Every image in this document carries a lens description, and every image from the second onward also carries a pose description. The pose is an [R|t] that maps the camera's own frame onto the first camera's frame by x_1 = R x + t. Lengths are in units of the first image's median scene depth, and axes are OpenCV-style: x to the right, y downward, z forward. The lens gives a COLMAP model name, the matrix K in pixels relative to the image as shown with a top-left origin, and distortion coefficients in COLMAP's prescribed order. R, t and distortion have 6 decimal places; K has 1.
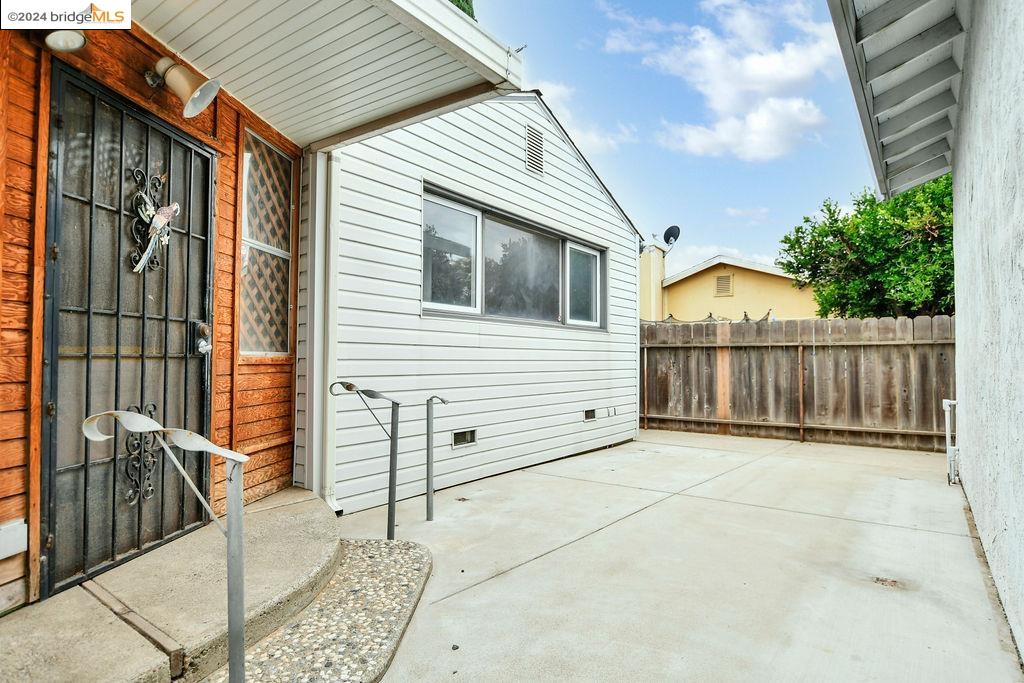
lens RADIAL K [[549.3, 0, 511.4], [0, 549.3, 345.7], [0, 0, 1]] dist [-0.020325, 0.002791]
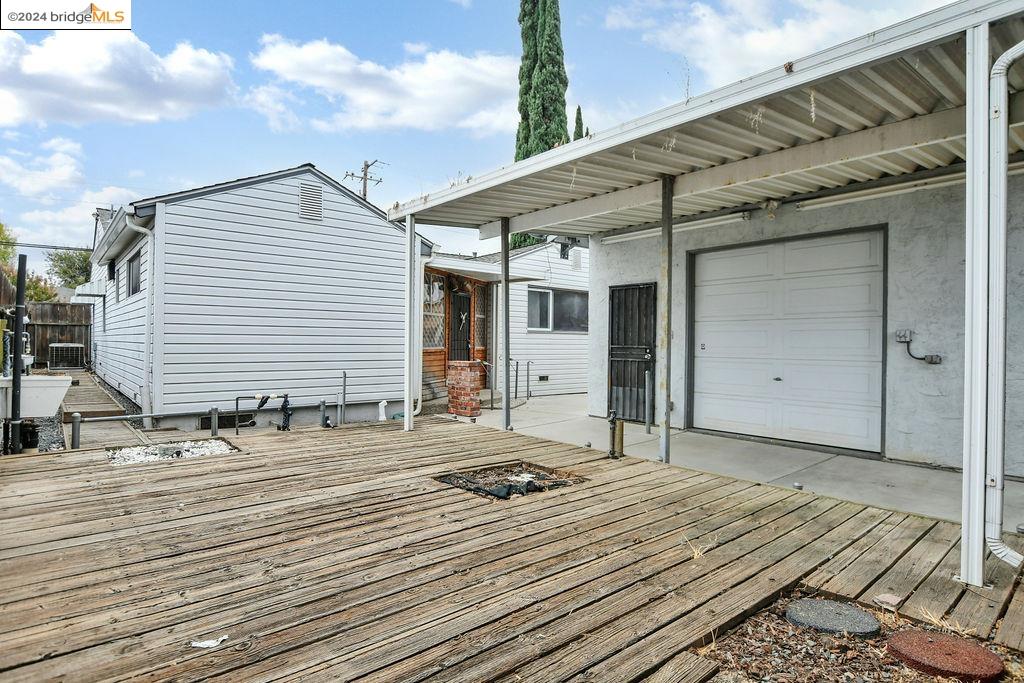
lens RADIAL K [[549.3, 0, 511.4], [0, 549.3, 345.7], [0, 0, 1]] dist [-0.020325, 0.002791]
pose [[0.973524, 0.004570, -0.228541, 0.399647], [0.001852, 0.999610, 0.027878, -0.070703], [0.228579, -0.027563, 0.973135, -1.748477]]
